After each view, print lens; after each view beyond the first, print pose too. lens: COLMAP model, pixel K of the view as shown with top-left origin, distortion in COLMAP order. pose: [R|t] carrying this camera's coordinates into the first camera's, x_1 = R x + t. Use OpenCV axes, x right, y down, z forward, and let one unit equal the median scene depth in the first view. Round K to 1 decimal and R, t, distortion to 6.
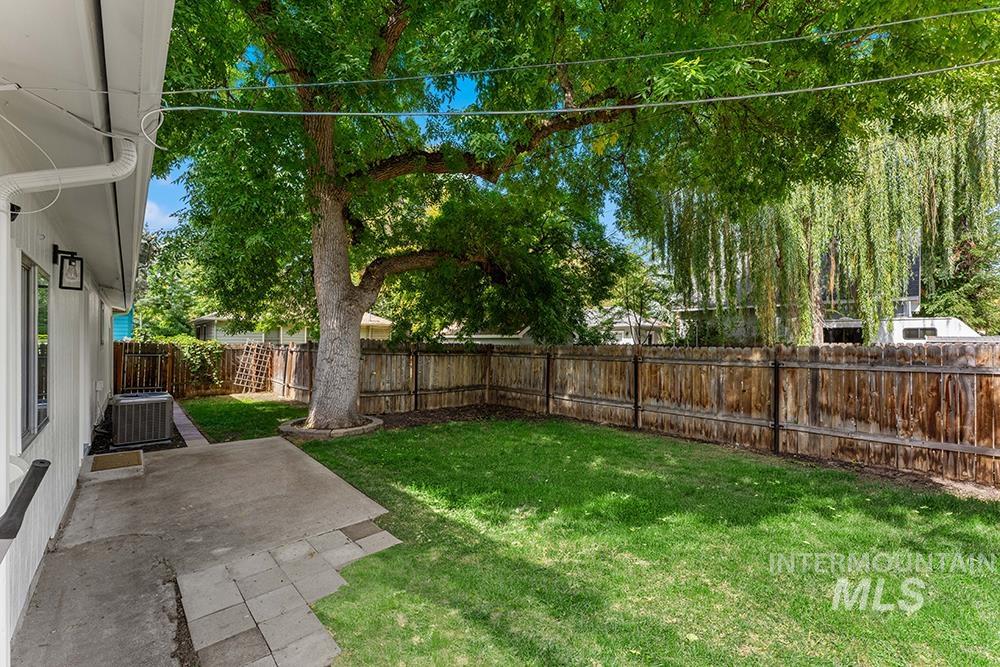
lens RADIAL K [[396.7, 0, 496.1], [0, 396.7, 335.1], [0, 0, 1]] dist [0.002552, -0.000537]
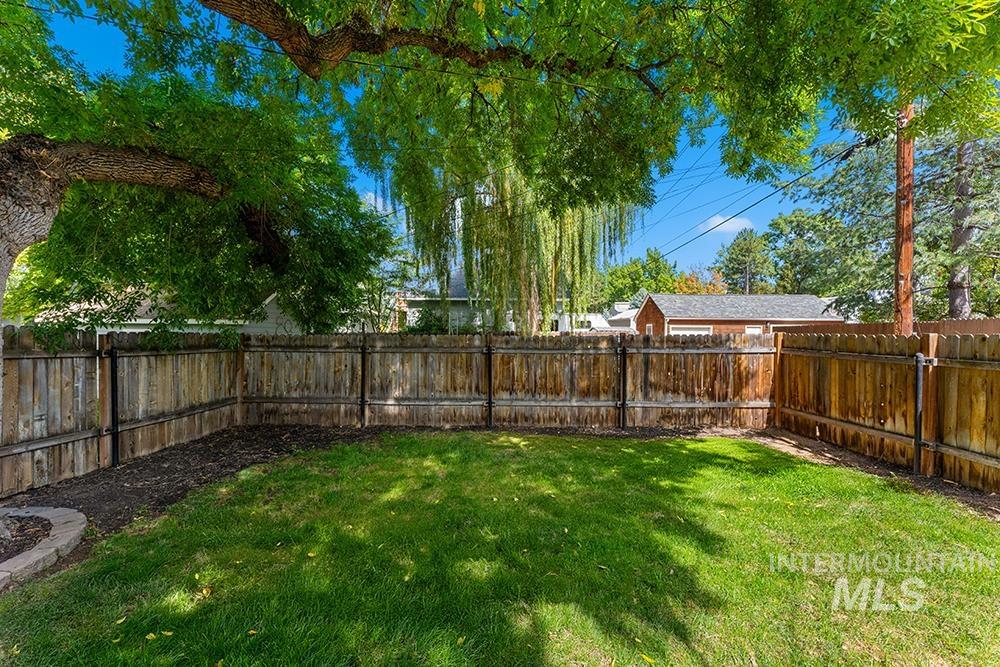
lens RADIAL K [[396.7, 0, 500.1], [0, 396.7, 340.4], [0, 0, 1]] dist [0.002552, -0.000537]
pose [[0.697129, -0.016864, 0.716748, -0.261083], [-0.014797, 0.999172, 0.037901, 0.004611], [-0.716793, -0.037027, 0.696302, 0.351648]]
